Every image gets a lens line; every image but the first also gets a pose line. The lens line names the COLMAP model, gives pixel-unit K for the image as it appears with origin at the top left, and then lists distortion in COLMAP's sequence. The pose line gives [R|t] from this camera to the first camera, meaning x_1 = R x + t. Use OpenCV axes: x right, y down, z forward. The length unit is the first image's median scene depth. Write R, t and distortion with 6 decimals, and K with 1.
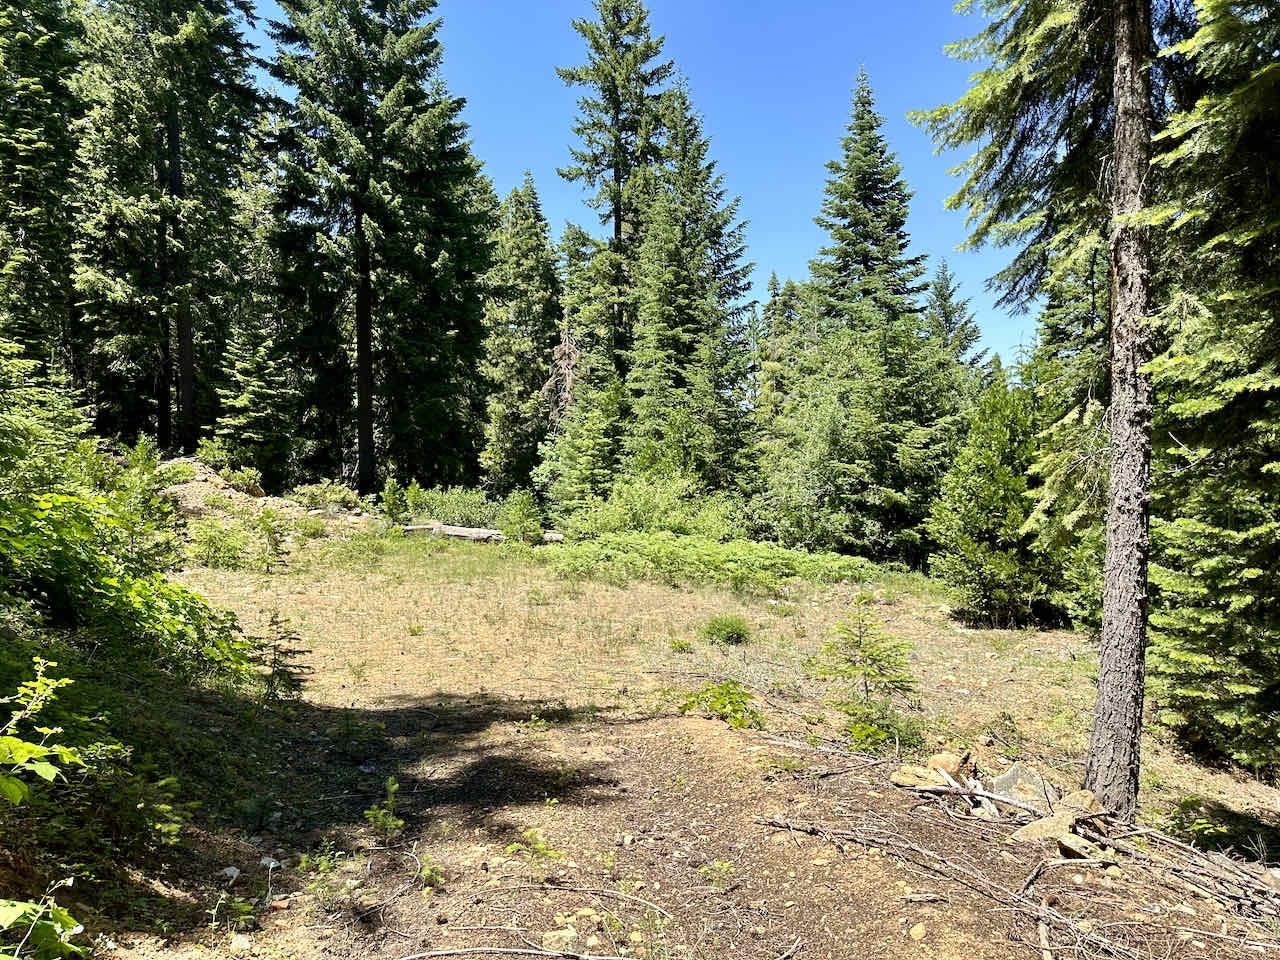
lens RADIAL K [[899.9, 0, 640.5], [0, 899.9, 484.2], [0, 0, 1]] dist [0.003482, -0.004404]
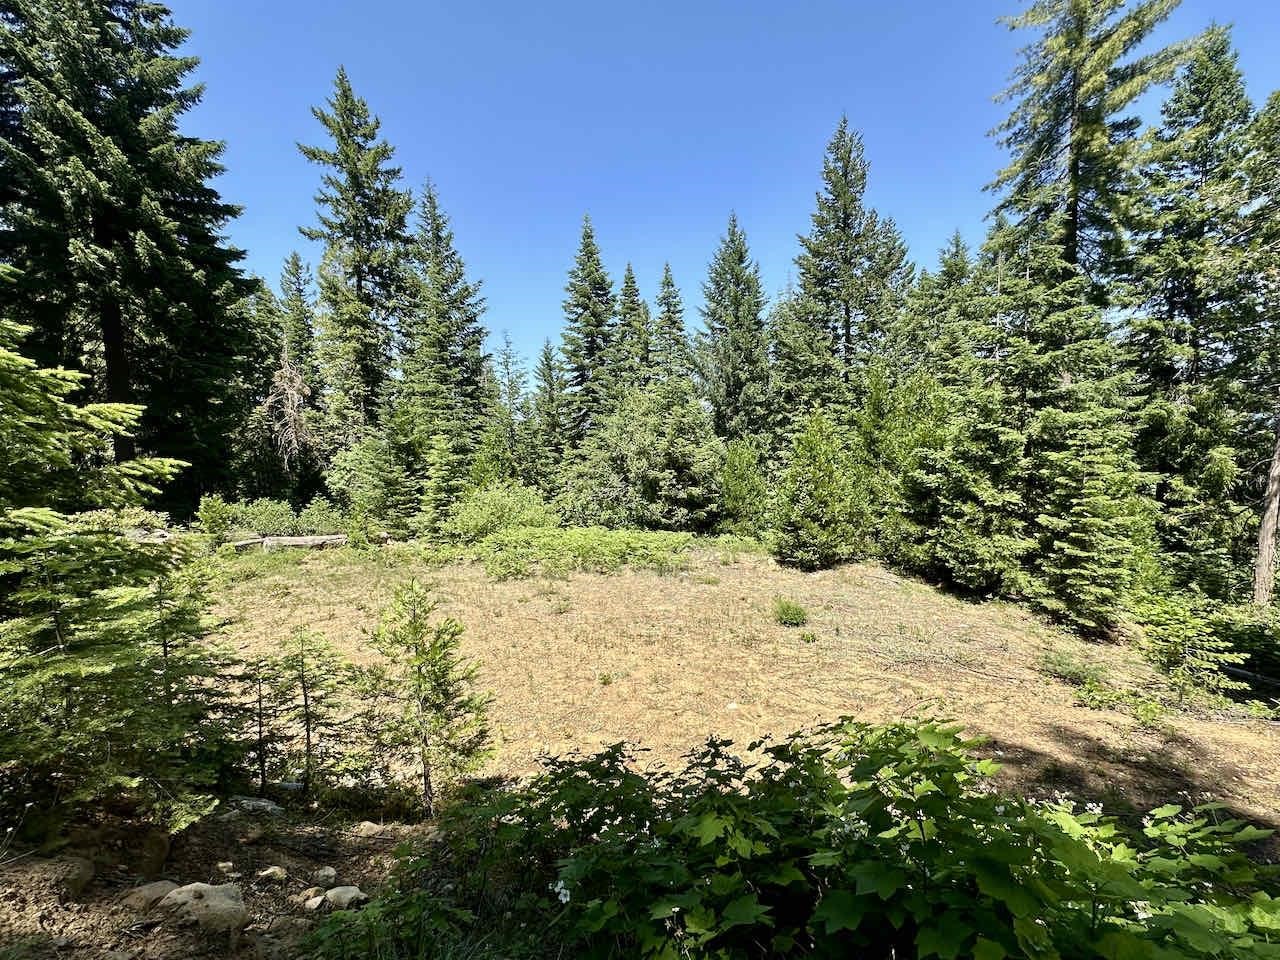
lens RADIAL K [[516.5, 0, 641.2], [0, 516.5, 466.8], [0, 0, 1]] dist [0.000724, 0.000721]
pose [[0.780889, -0.042672, 0.623210, -0.228306], [0.032356, 0.999088, 0.027867, -0.037803], [-0.623831, -0.001596, 0.781558, 0.205235]]
